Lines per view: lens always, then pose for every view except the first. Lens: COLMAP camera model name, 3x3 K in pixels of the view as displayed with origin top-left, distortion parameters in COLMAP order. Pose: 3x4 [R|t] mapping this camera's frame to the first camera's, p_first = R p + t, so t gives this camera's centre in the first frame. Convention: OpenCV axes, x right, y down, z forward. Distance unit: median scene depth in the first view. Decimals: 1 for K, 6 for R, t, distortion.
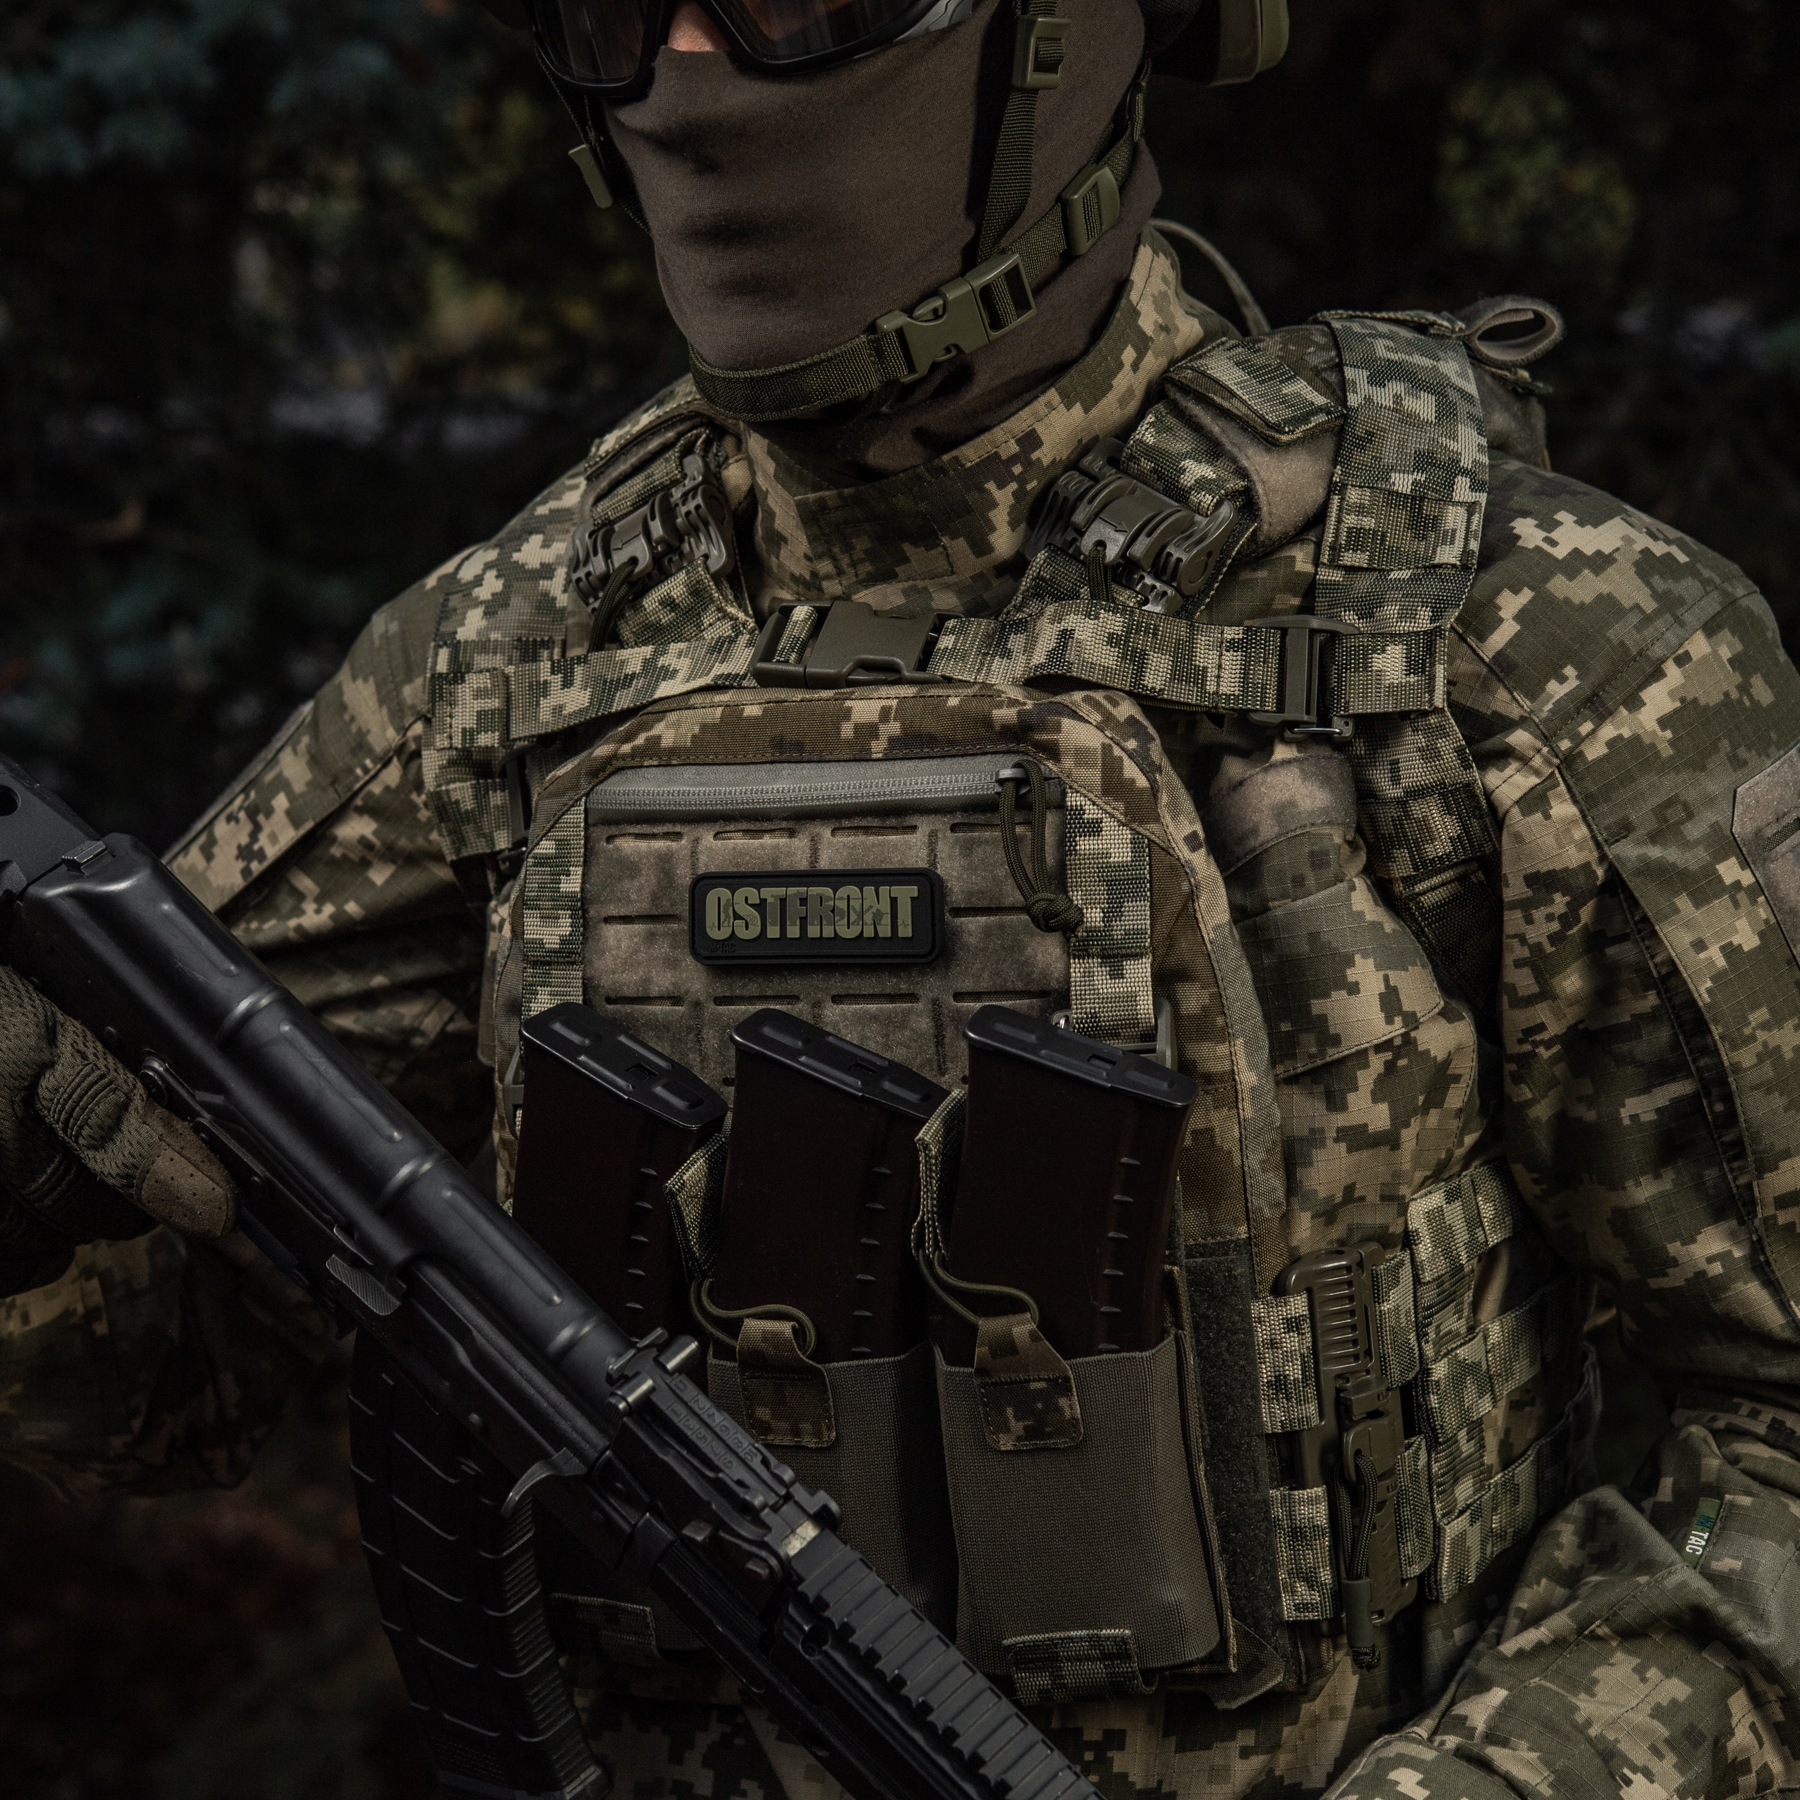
lens RADIAL K [[4425.9, 0, 900.0], [0, 4425.9, 900.0], [0, 0, 1]] dist [-0.271471, 0.114196]
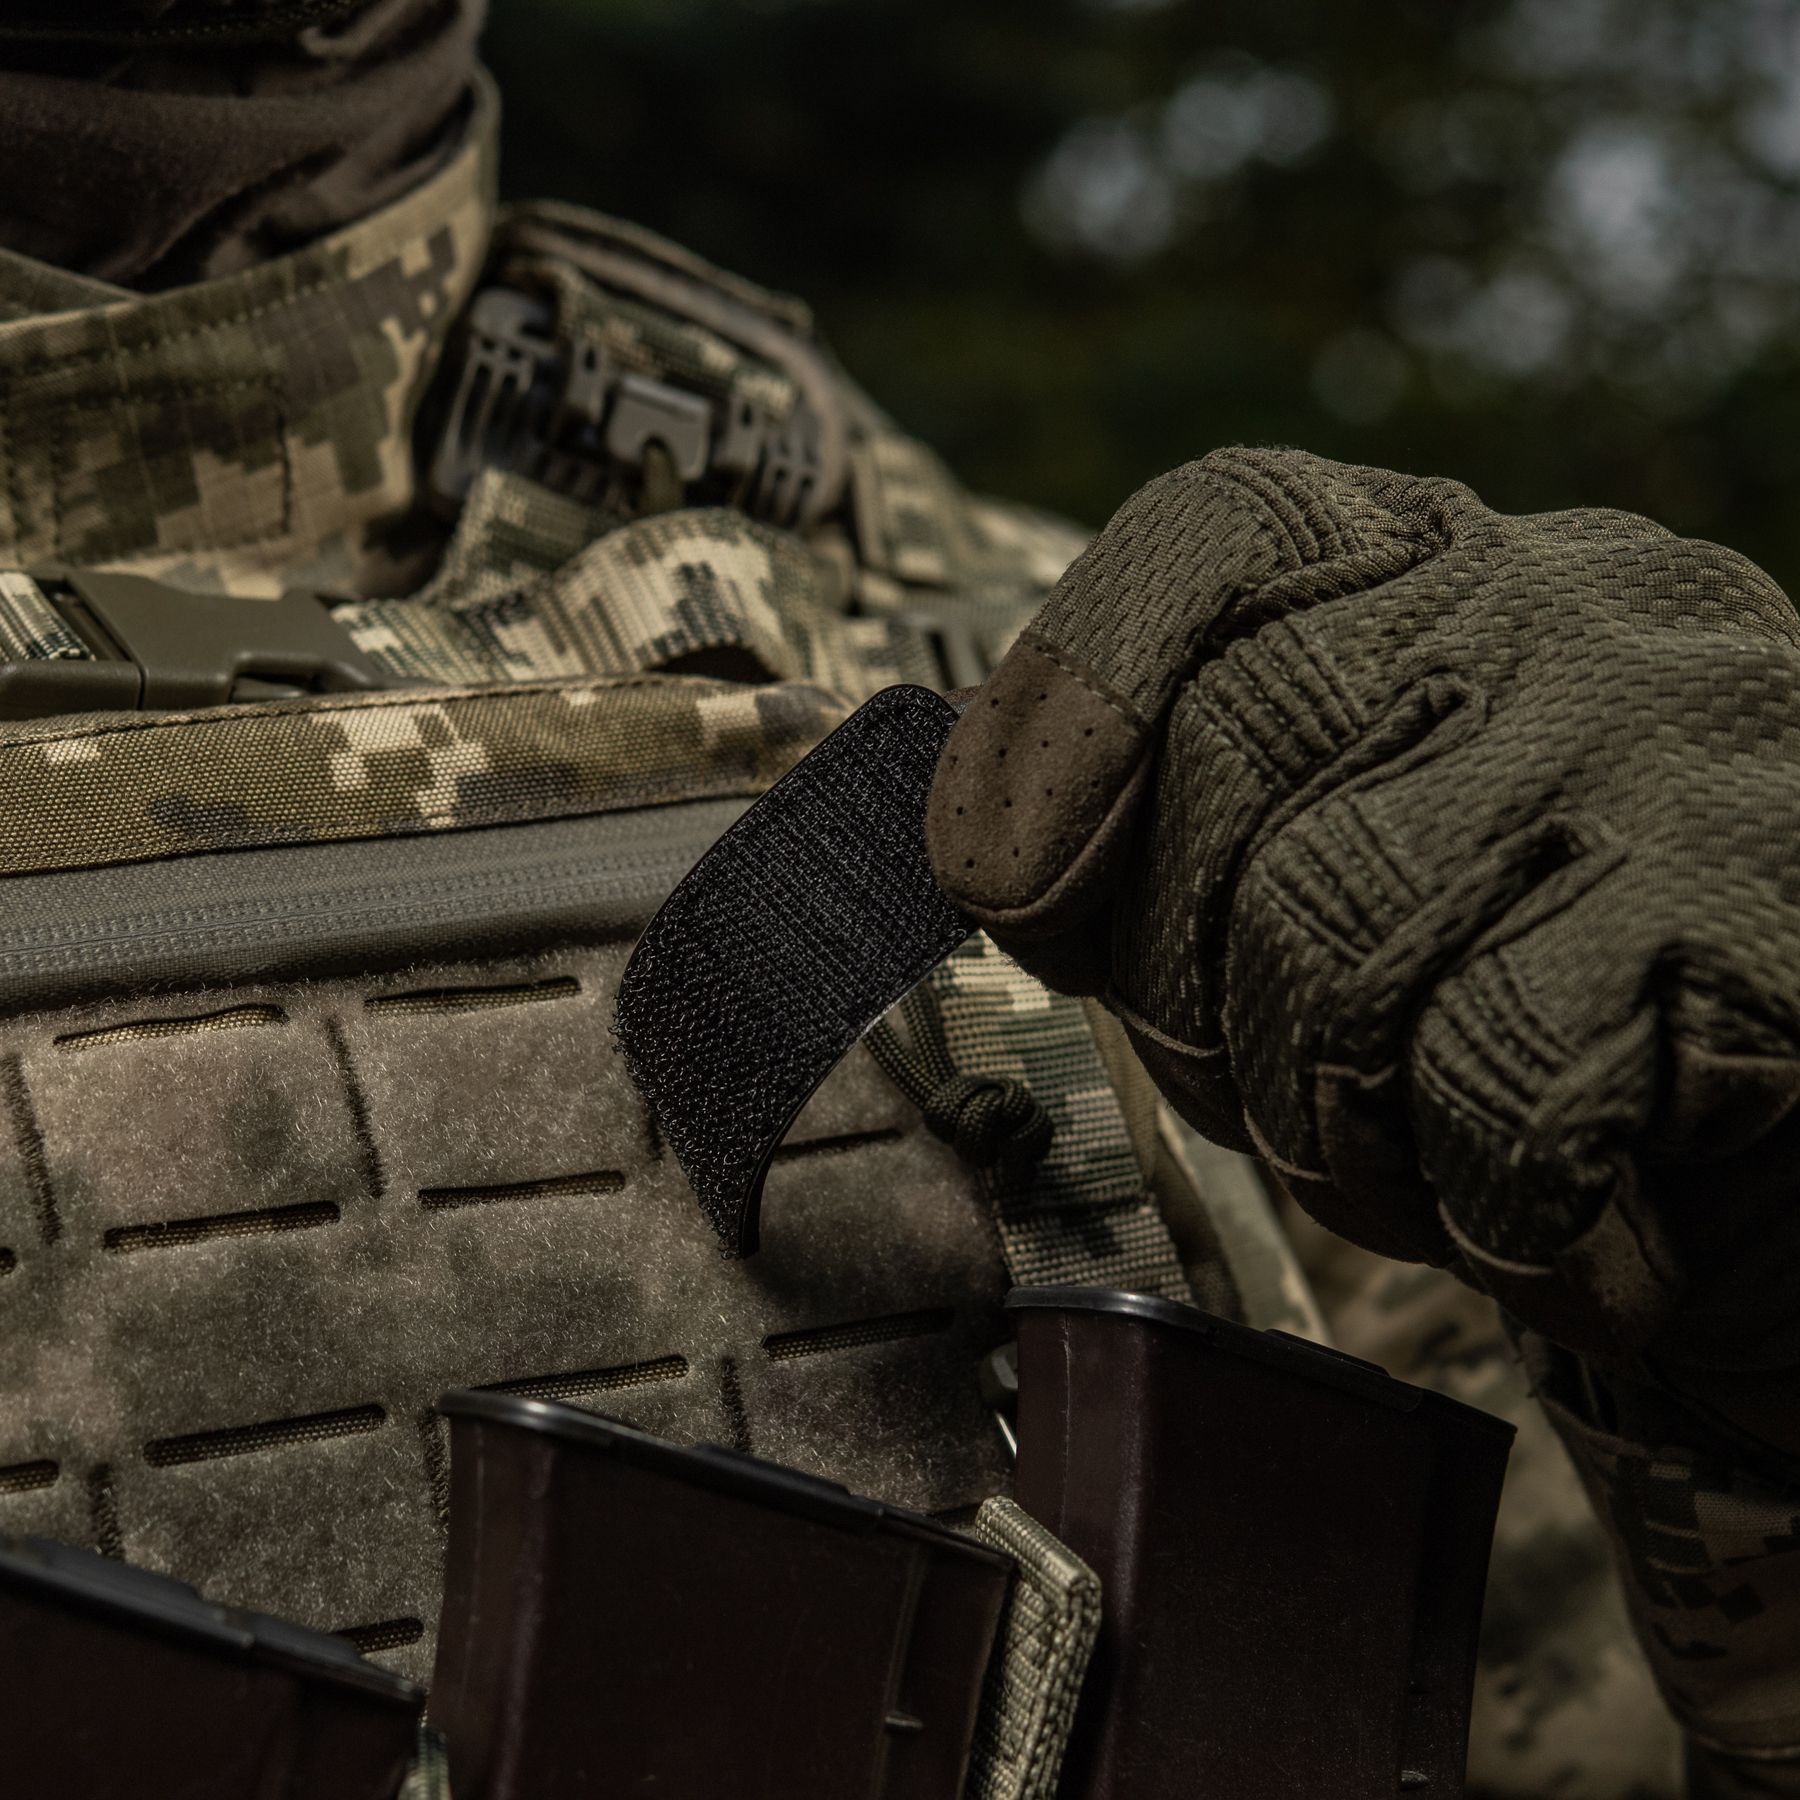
lens RADIAL K [[4425.9, 0, 900.0], [0, 4425.9, 900.0], [0, 0, 1]] dist [-0.271471, 0.114196]
pose [[0.596994, 0.066774, 0.799462, -0.307747], [0.231775, 0.939679, -0.251562, 0.087755], [-0.768036, 0.335476, 0.545506, 0.740368]]
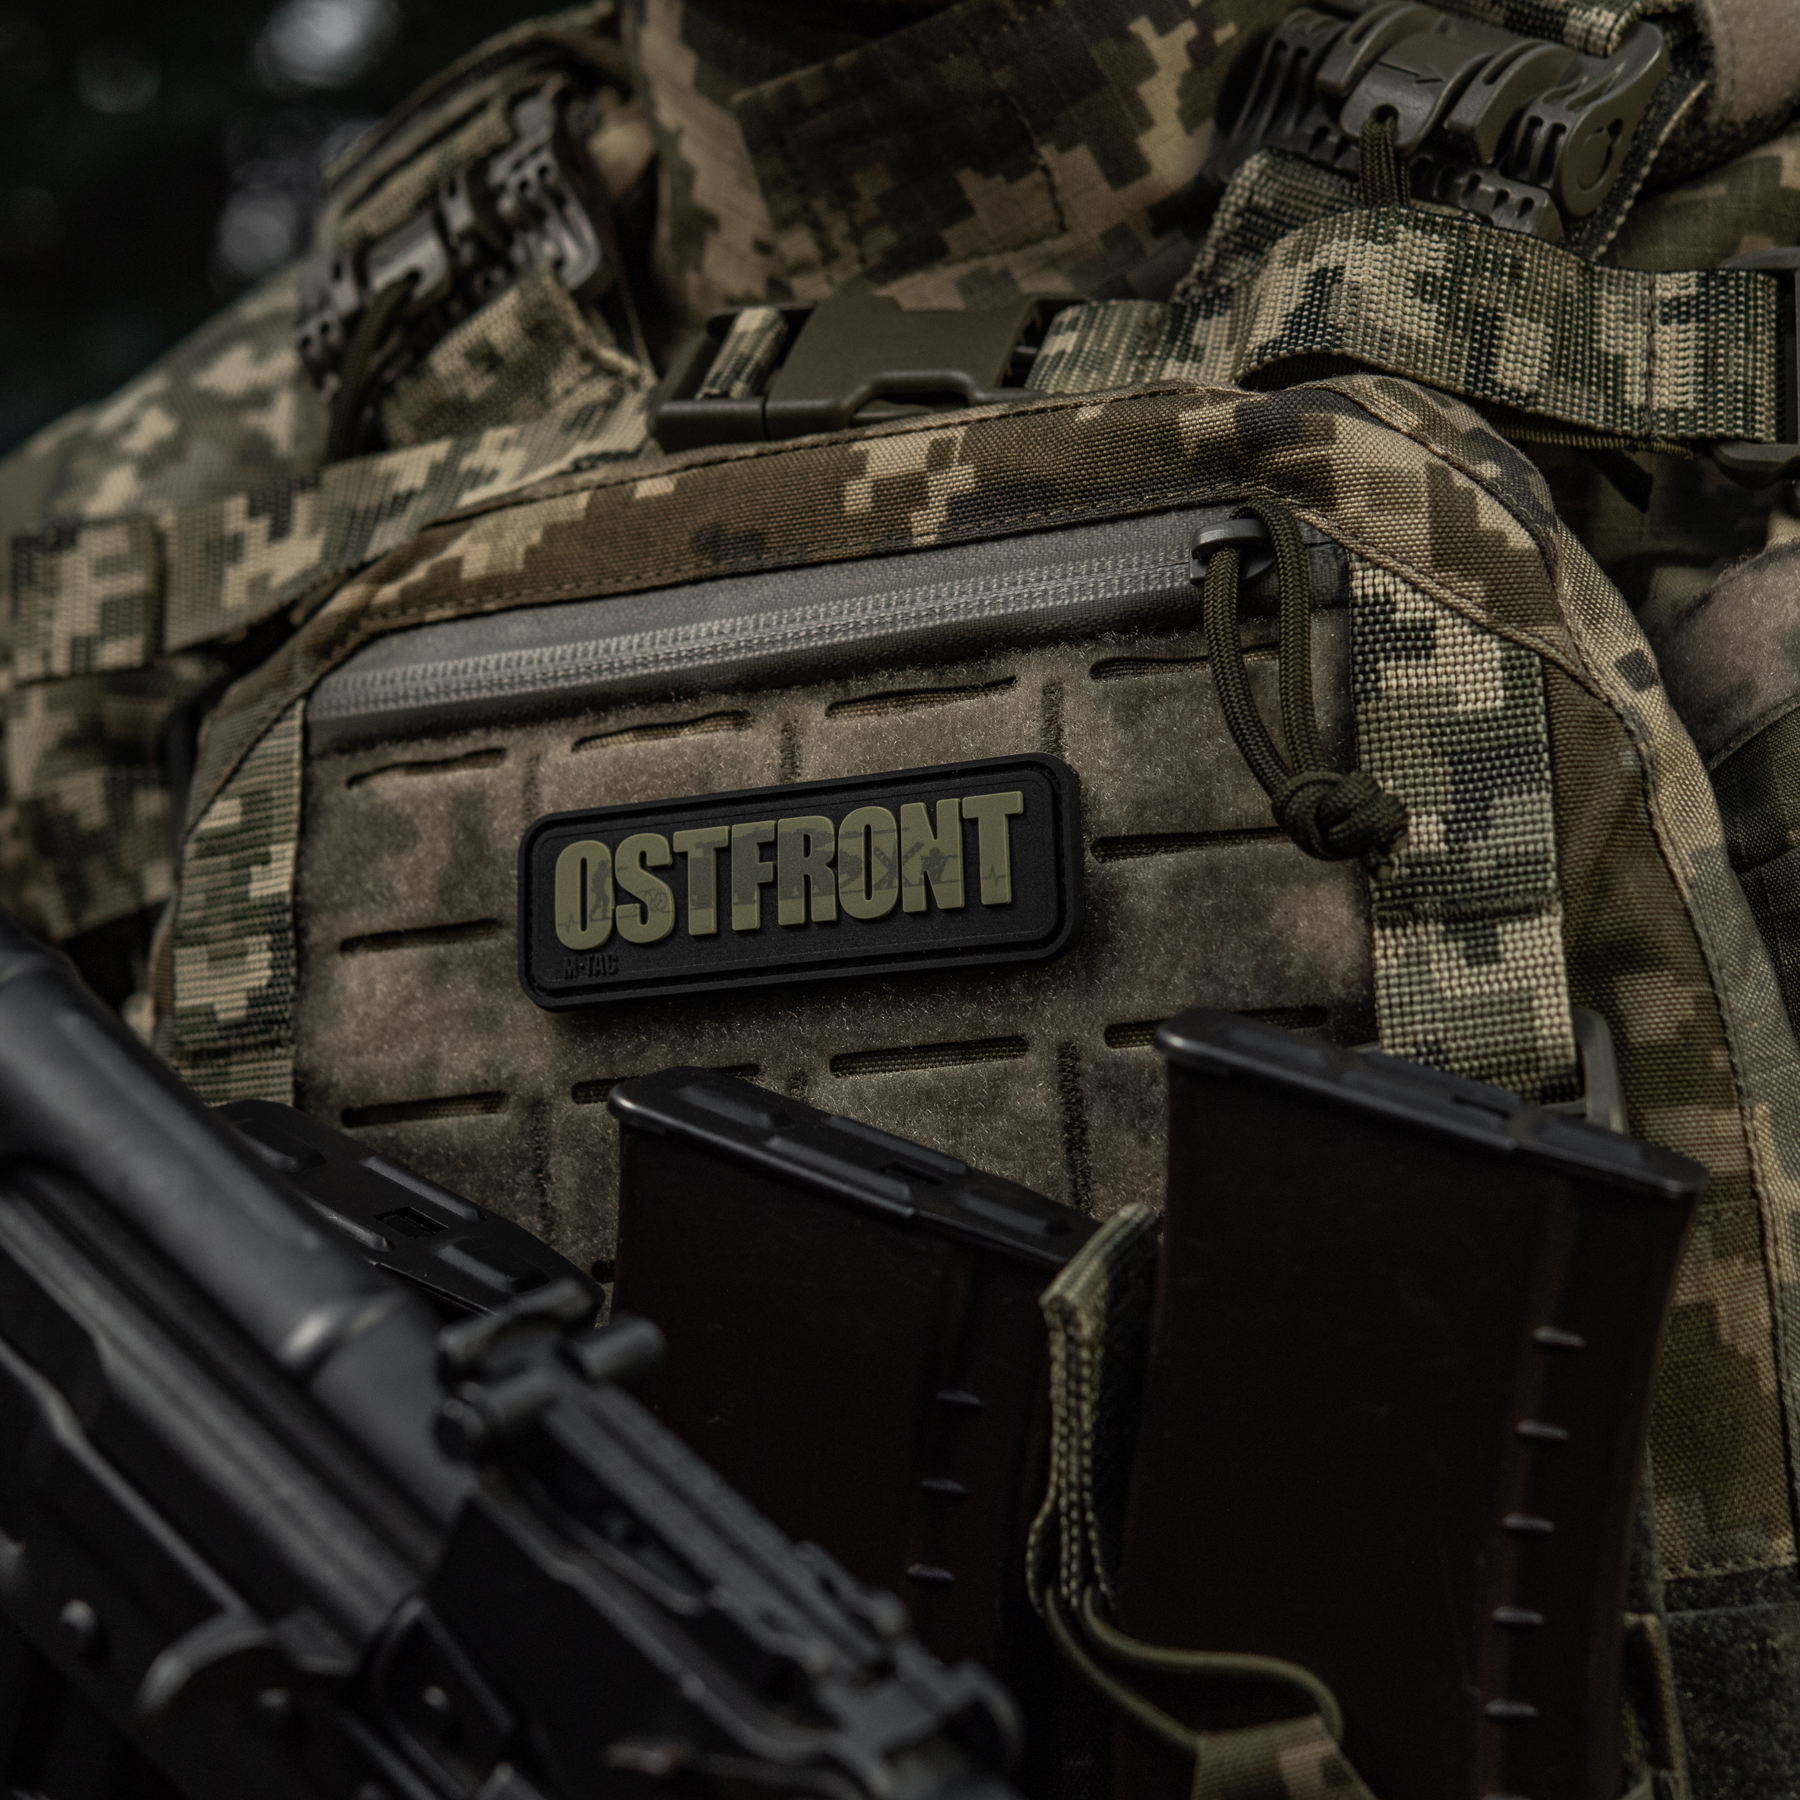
lens RADIAL K [[4418.4, 0, 833.4], [0, 4418.4, 900.9], [0, 0, 1]] dist [-0.031220, -0.696096]
pose [[0.999886, -0.008391, 0.012586, -0.020734], [0.010576, 0.982678, -0.185021, 0.089606], [-0.010815, 0.185133, 0.982654, 0.549656]]
